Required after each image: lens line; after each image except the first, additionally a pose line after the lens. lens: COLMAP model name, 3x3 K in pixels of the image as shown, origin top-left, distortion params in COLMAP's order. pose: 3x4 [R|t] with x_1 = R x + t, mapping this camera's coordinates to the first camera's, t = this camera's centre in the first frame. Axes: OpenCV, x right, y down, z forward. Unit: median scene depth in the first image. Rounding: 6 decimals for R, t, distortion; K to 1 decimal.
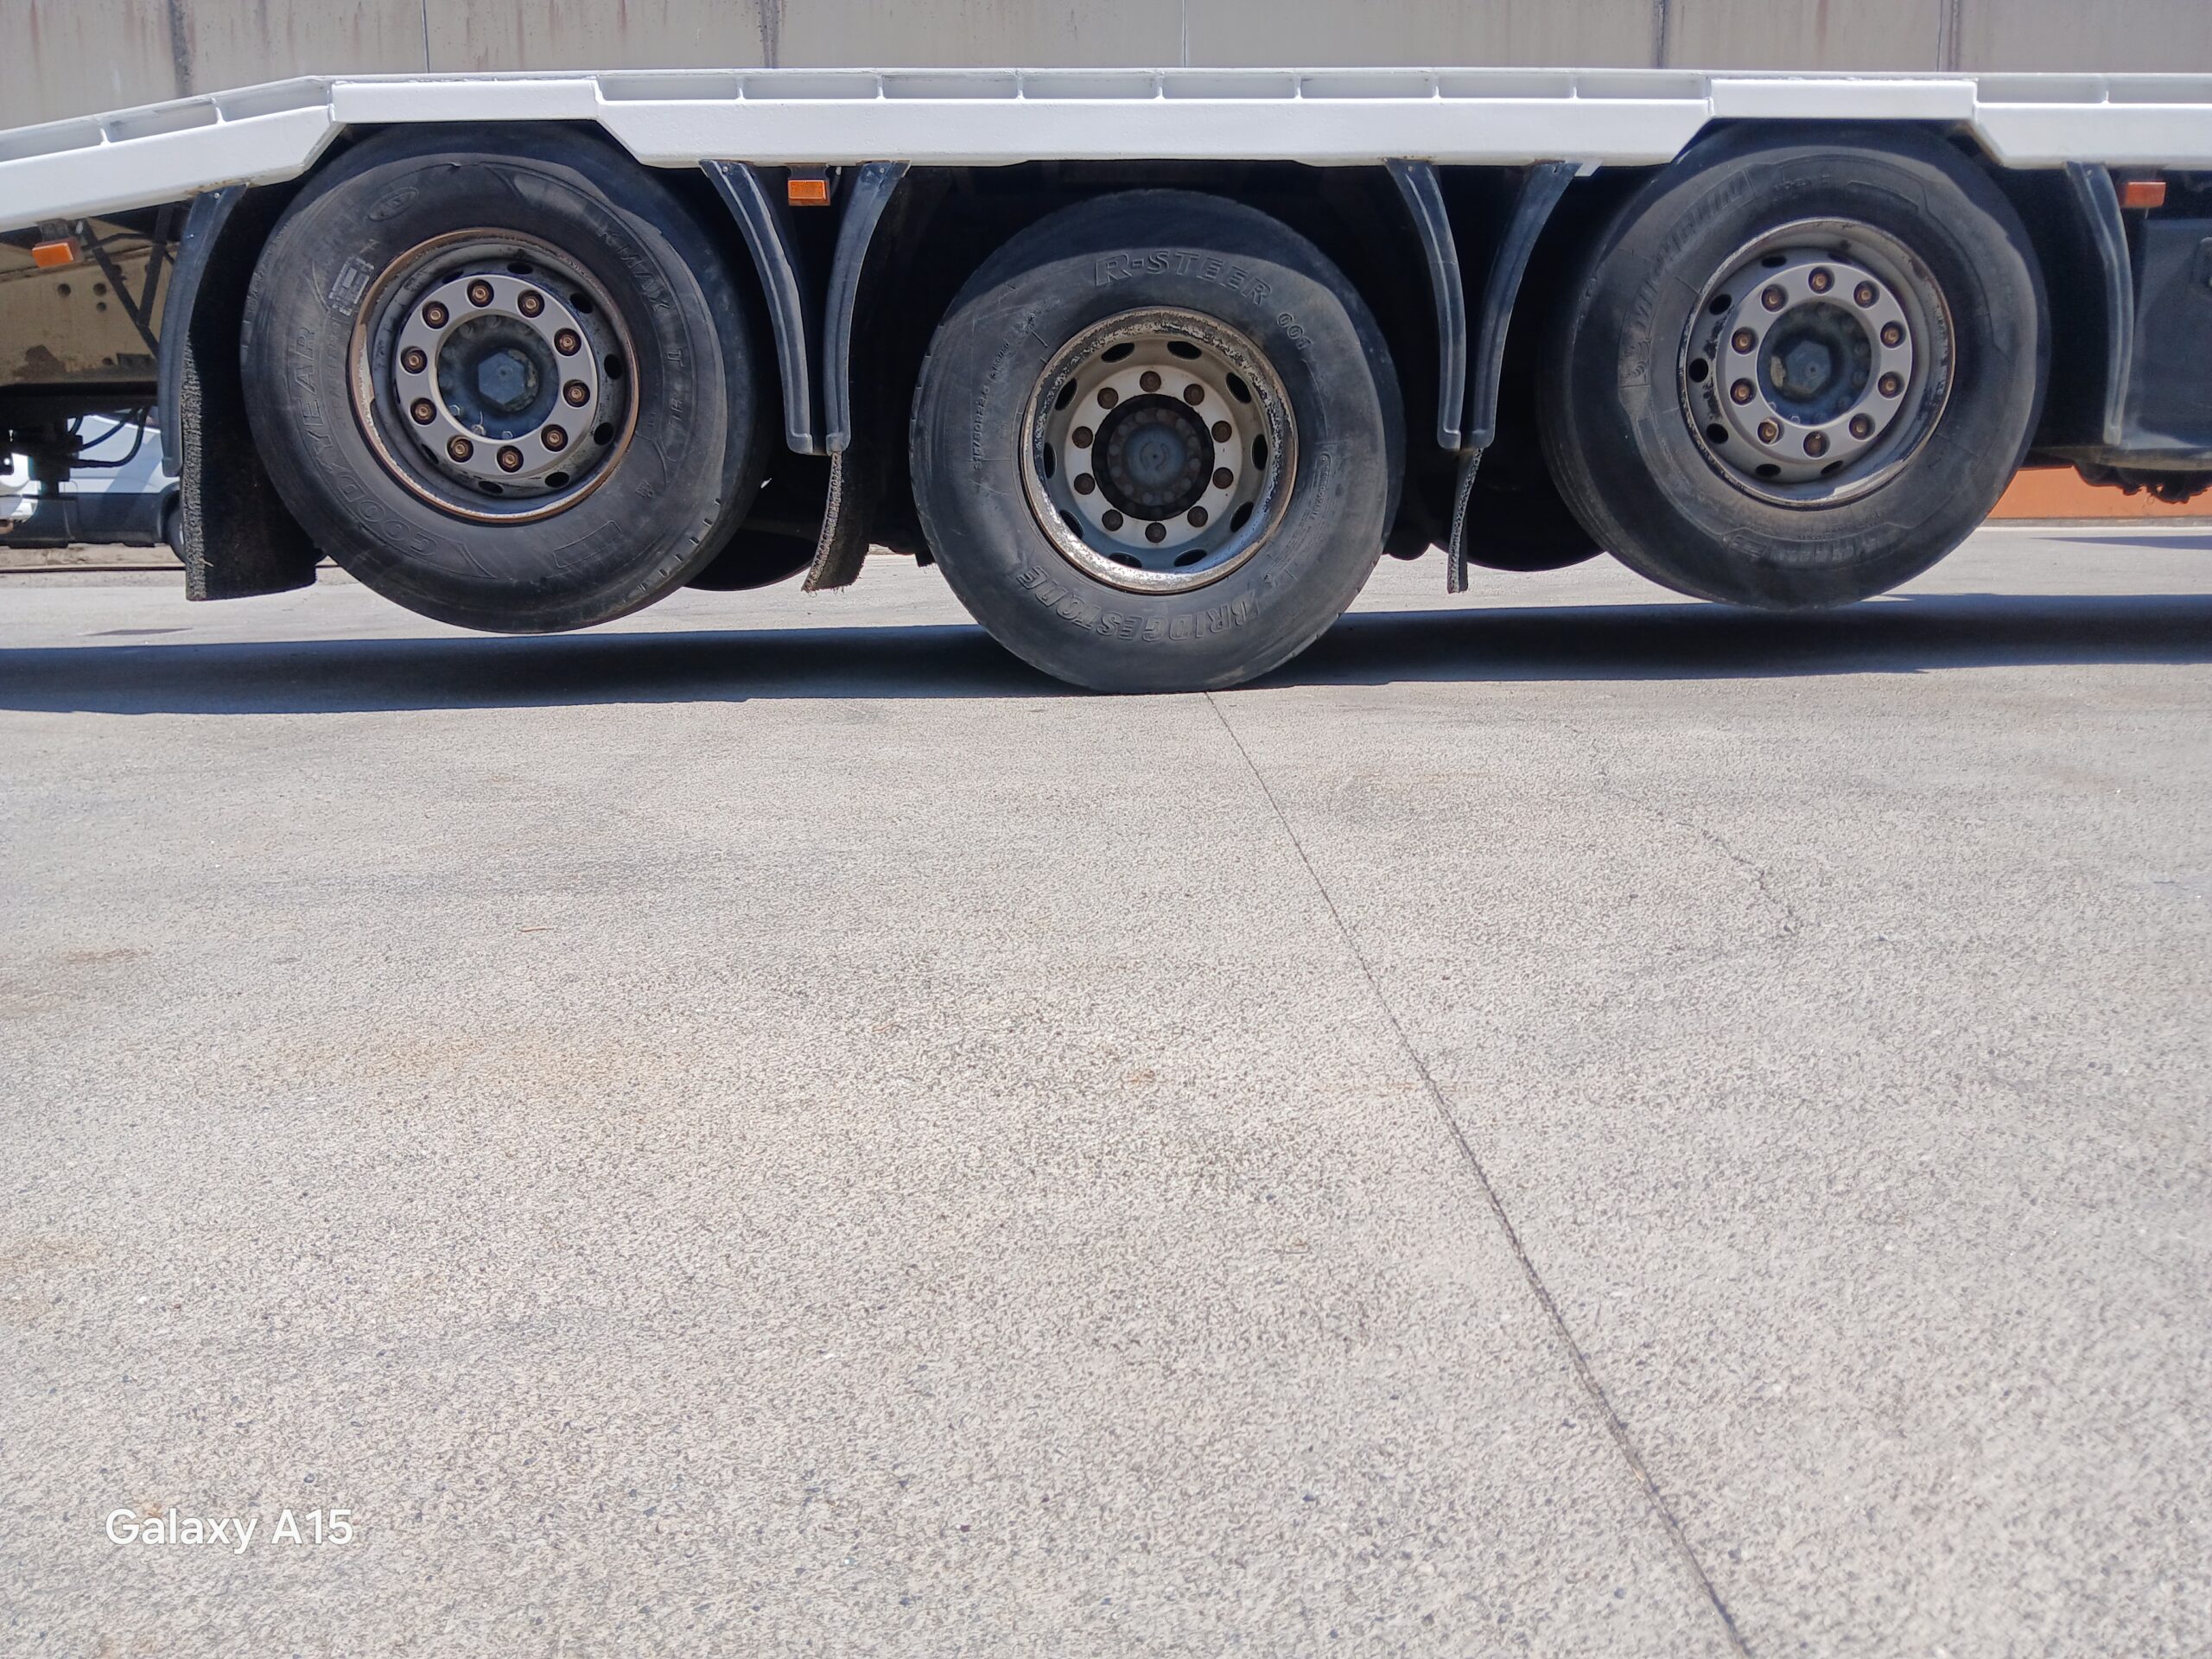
lens RADIAL K [[1803.3, 0, 1116.8], [0, 1803.3, 829.1], [0, 0, 1]] dist [0.006621, -0.111799]
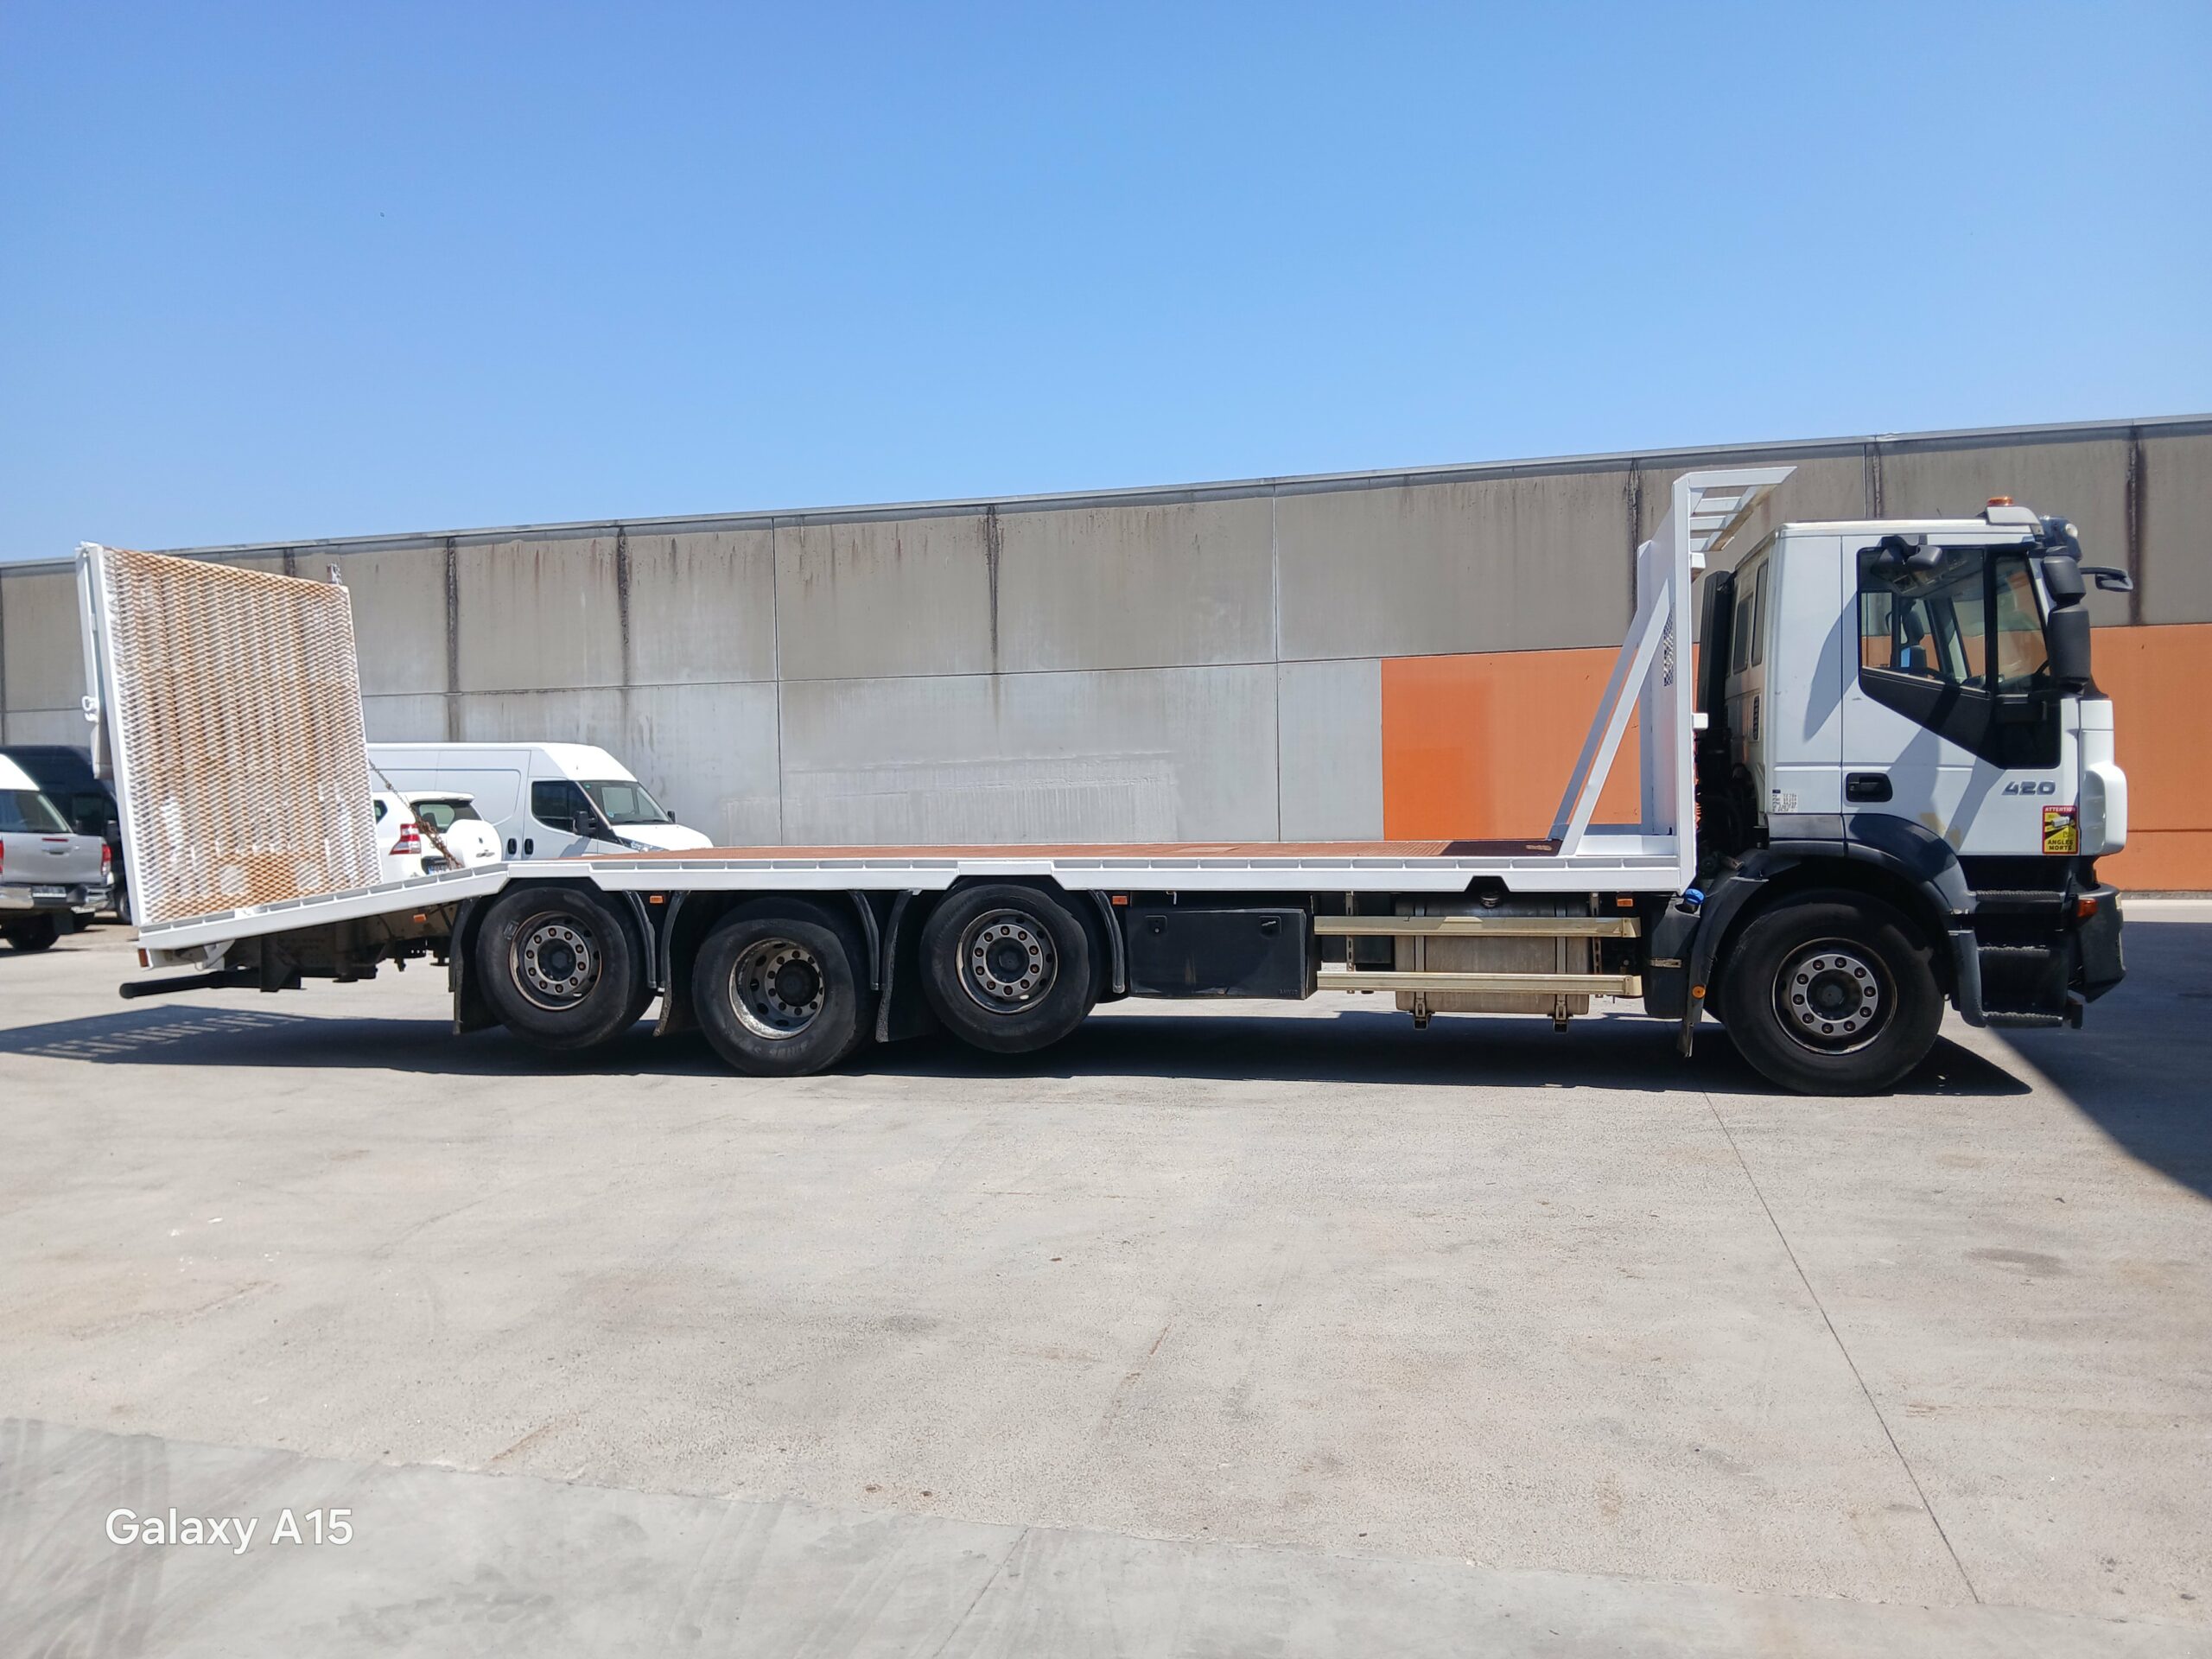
lens RADIAL K [[1803.3, 0, 1116.8], [0, 1803.3, 829.1], [0, 0, 1]] dist [0.006621, -0.111799]
pose [[0.971221, 0.004151, -0.238144, 1.216204], [-0.037490, 0.990049, -0.135637, -0.099567], [0.235211, 0.140661, 0.961712, -1.602073]]
